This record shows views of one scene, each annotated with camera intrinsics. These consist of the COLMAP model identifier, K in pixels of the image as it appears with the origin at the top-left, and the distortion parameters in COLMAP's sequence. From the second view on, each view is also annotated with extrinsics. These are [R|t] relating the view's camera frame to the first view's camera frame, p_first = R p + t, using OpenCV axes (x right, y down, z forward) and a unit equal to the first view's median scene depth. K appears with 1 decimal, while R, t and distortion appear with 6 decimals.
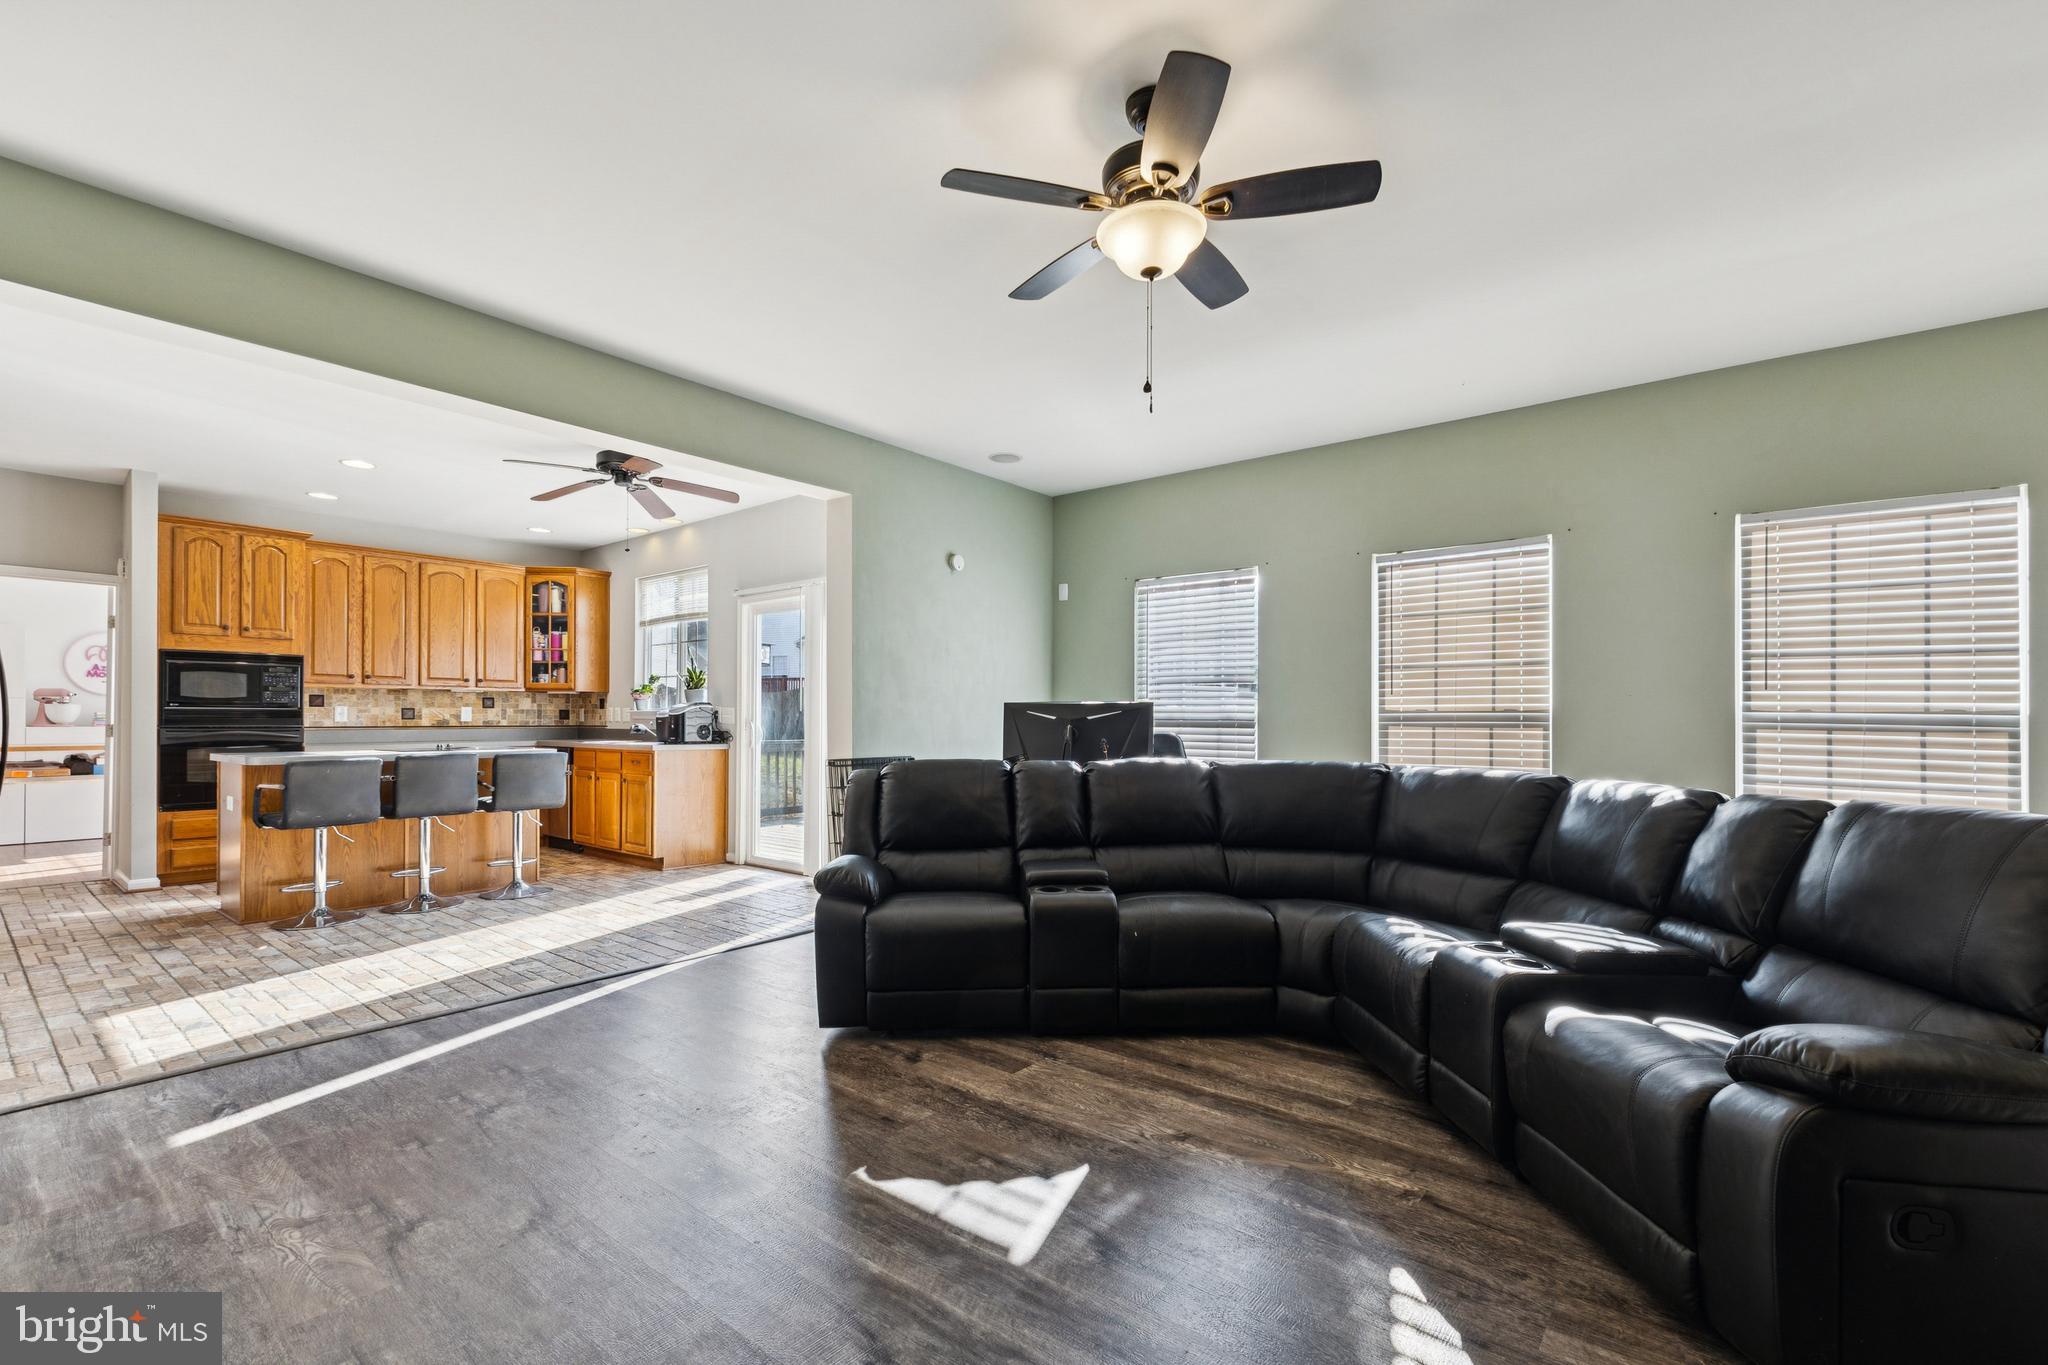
lens RADIAL K [[886.2, 0, 1017.8], [0, 886.2, 716.9], [0, 0, 1]] dist [0.017212, -0.005949]
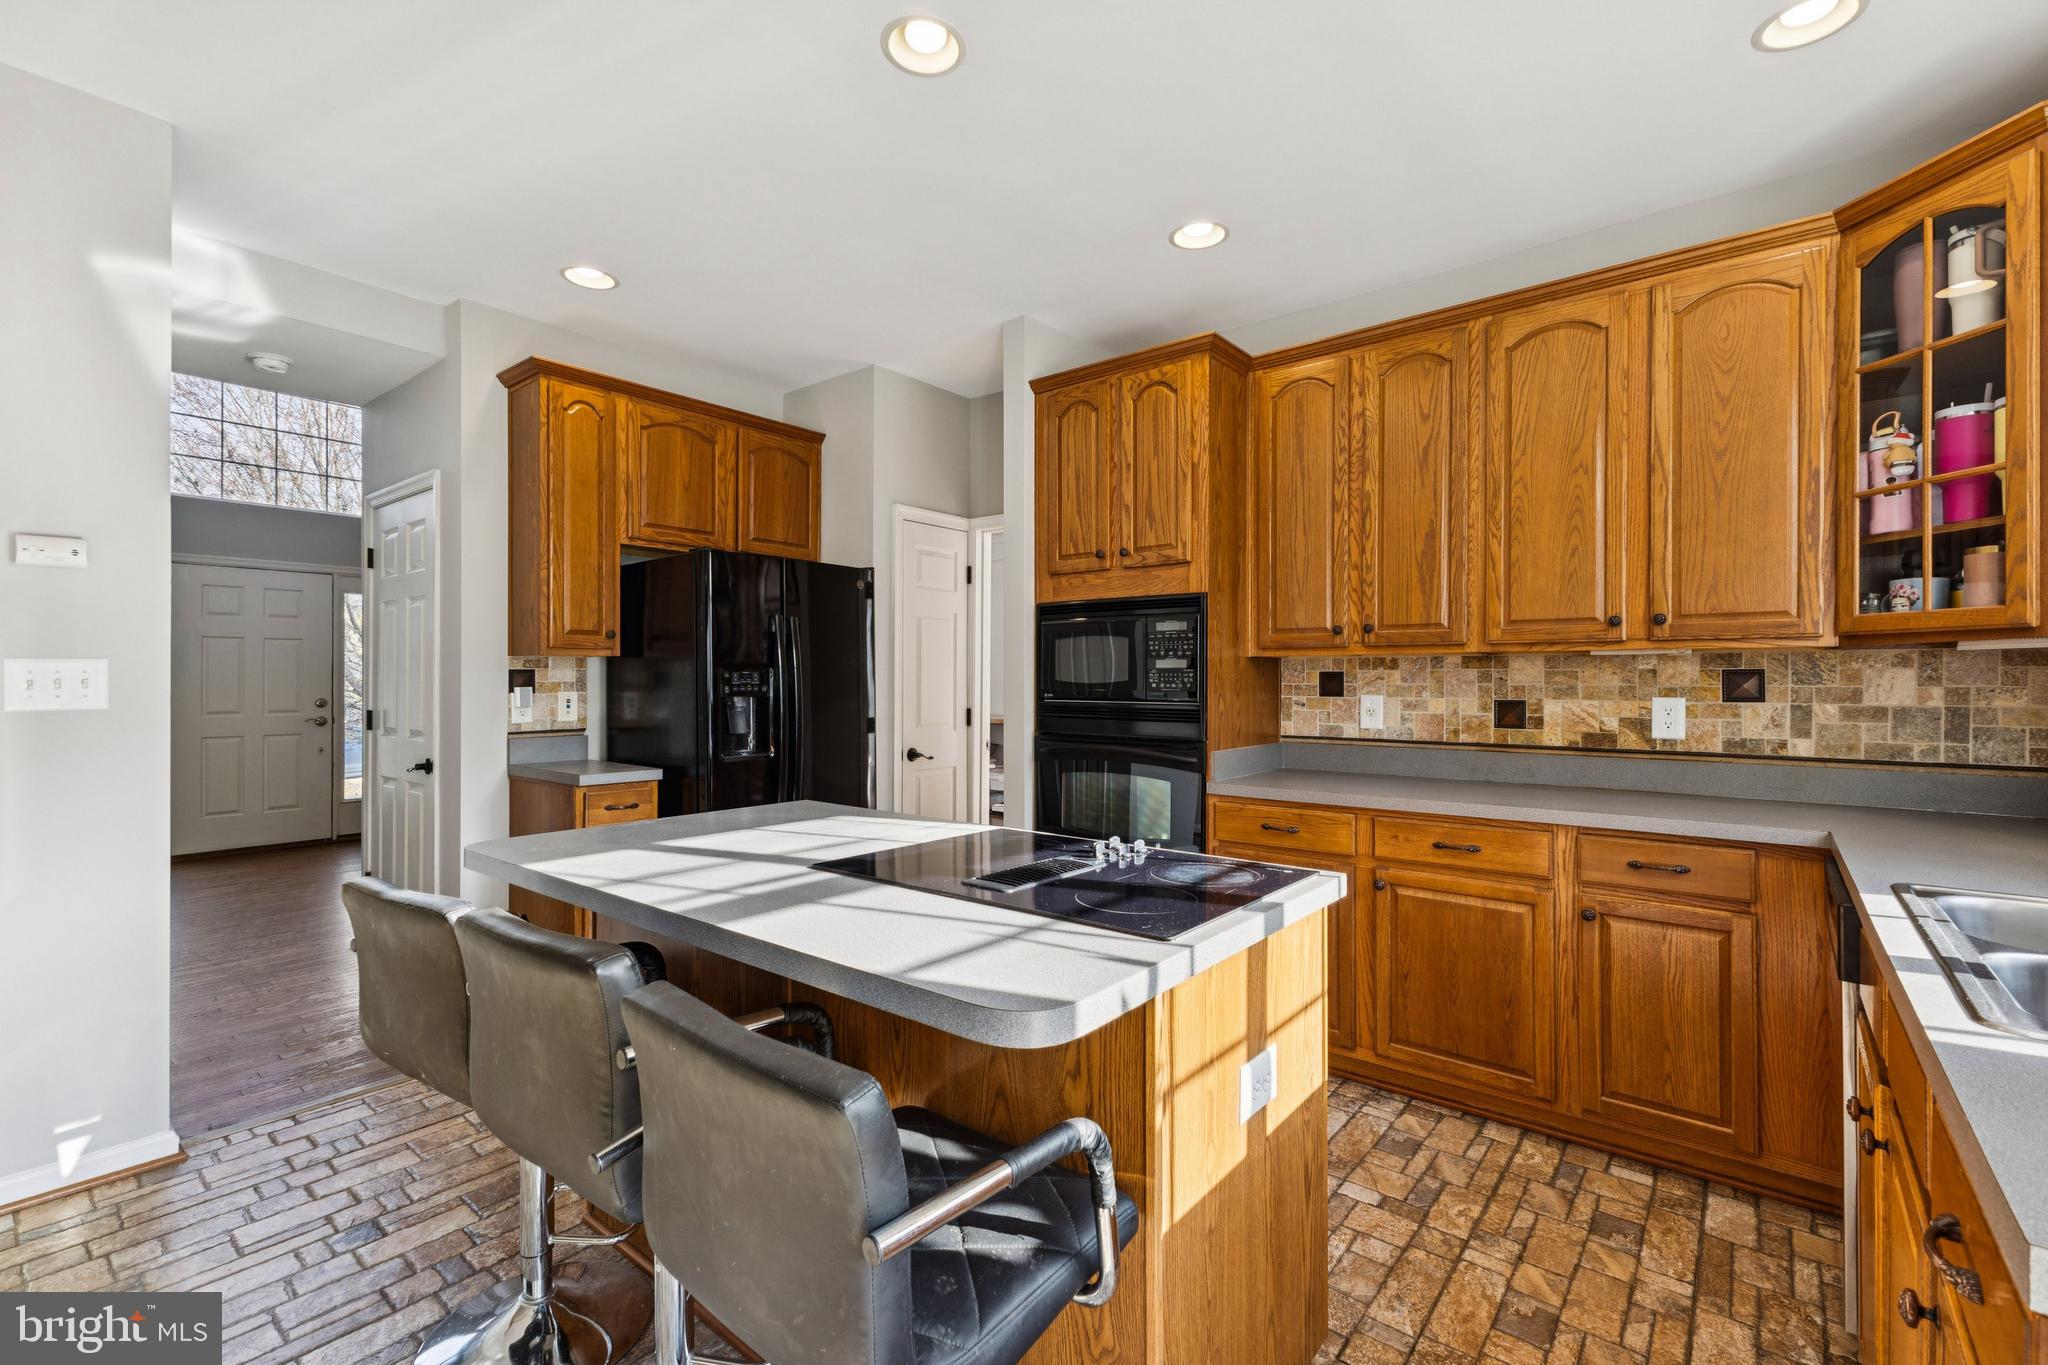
lens RADIAL K [[886.2, 0, 1024.9], [0, 886.2, 677.4], [0, 0, 1]] dist [0.017212, -0.005949]
pose [[0.004855, -0.005317, -0.999974, -0.353213], [-0.000263, 0.999986, -0.005319, -0.022664], [0.999988, 0.000289, 0.004854, 0.978257]]
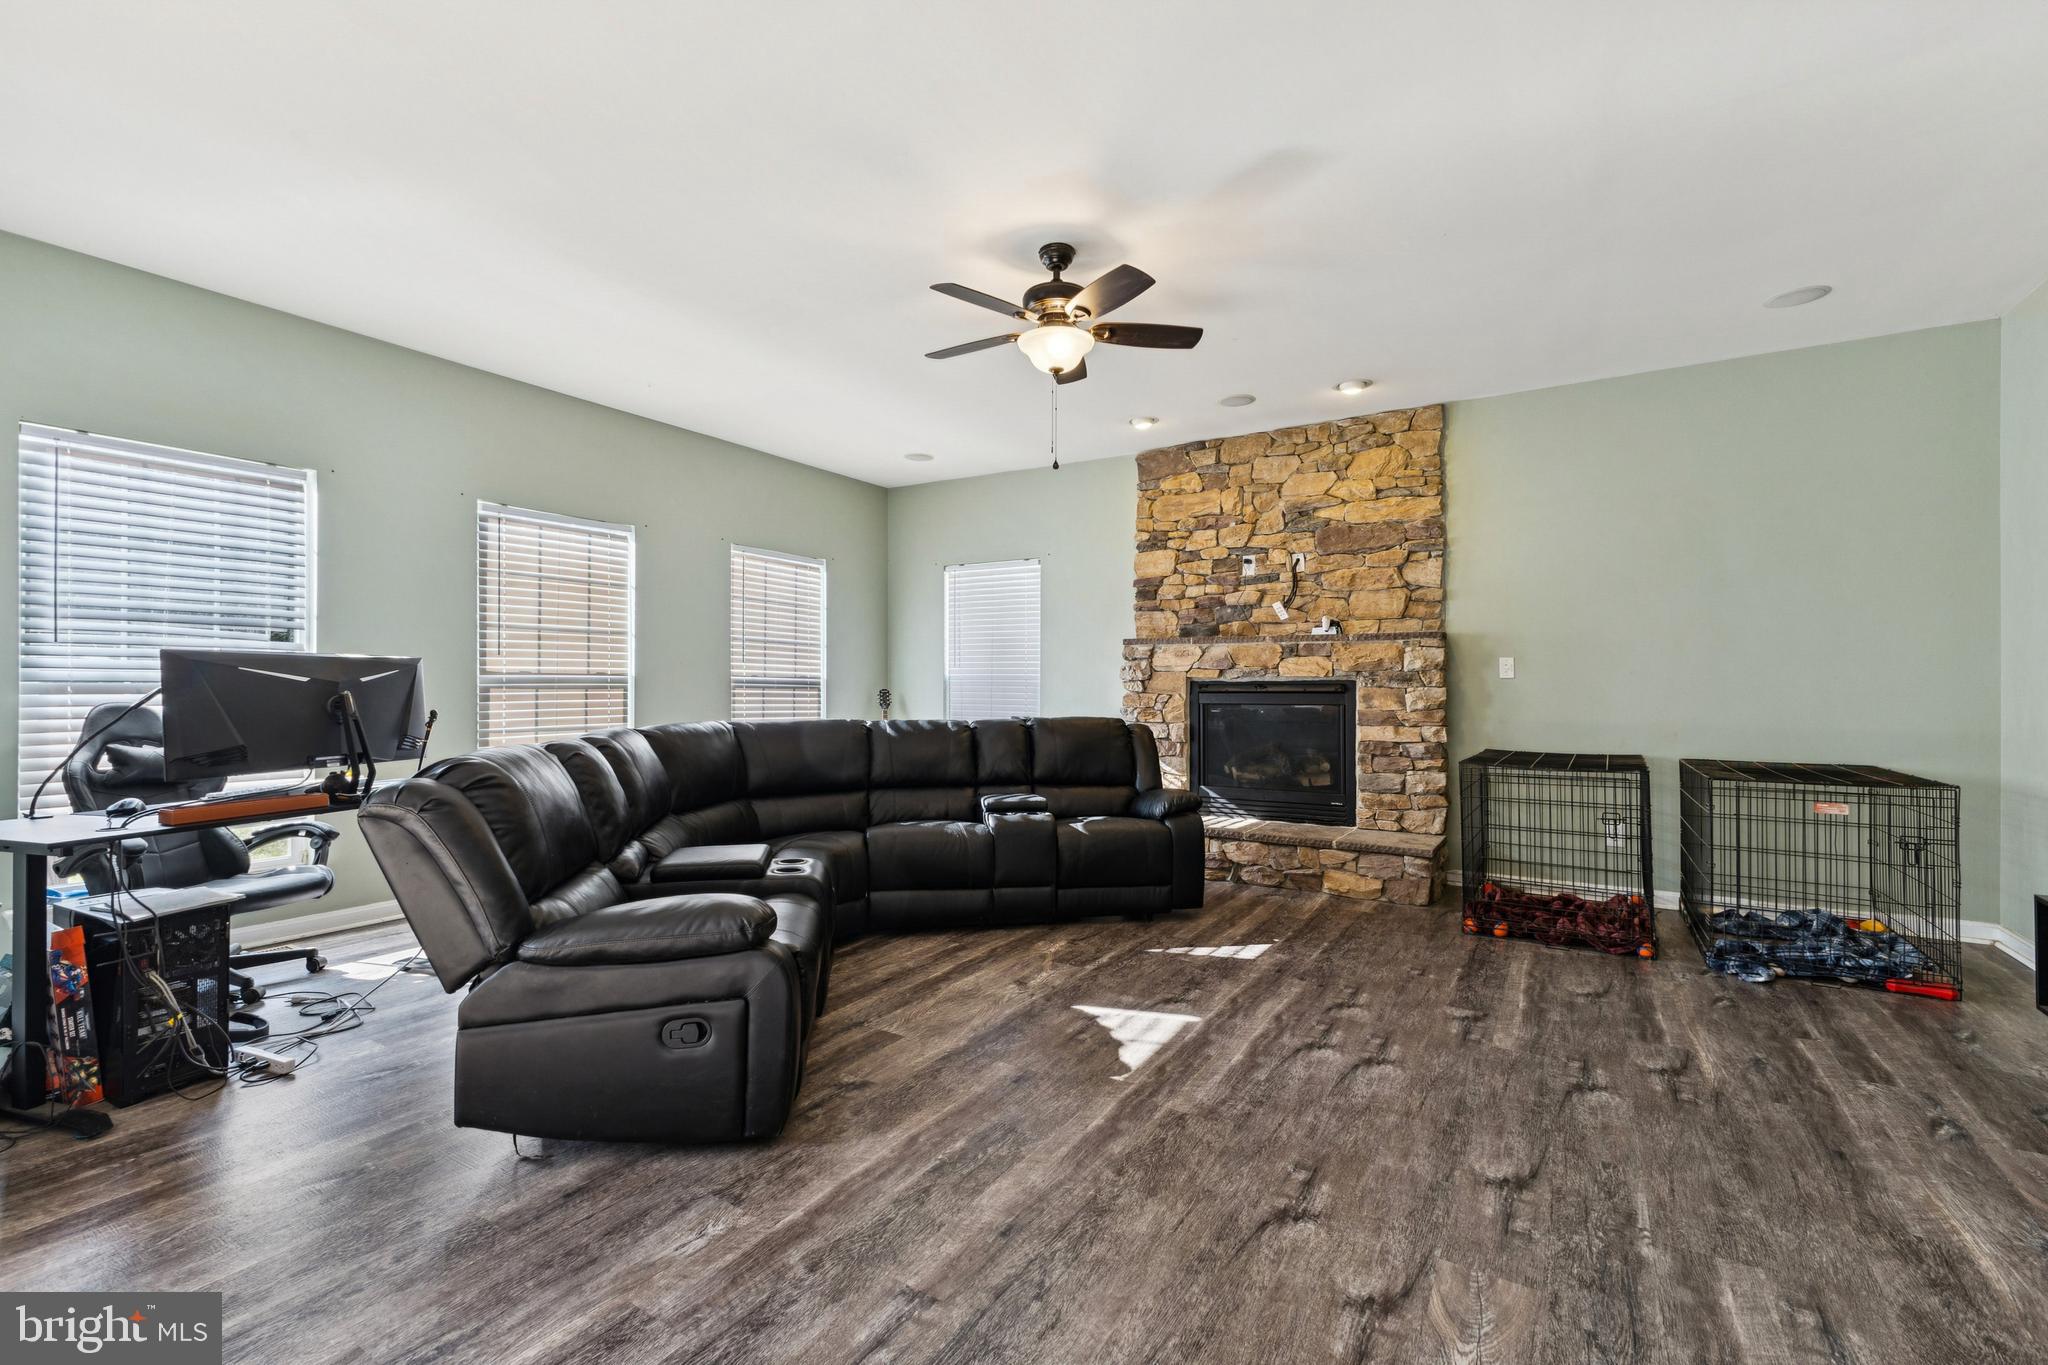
lens RADIAL K [[886.2, 0, 1023.7], [0, 886.2, 685.7], [0, 0, 1]] dist [0.017212, -0.005949]
pose [[-0.120682, -0.004426, 0.992681, -0.481539], [-0.006190, 0.999974, 0.003706, 0.000453], [-0.992672, -0.005698, -0.120706, 0.469098]]
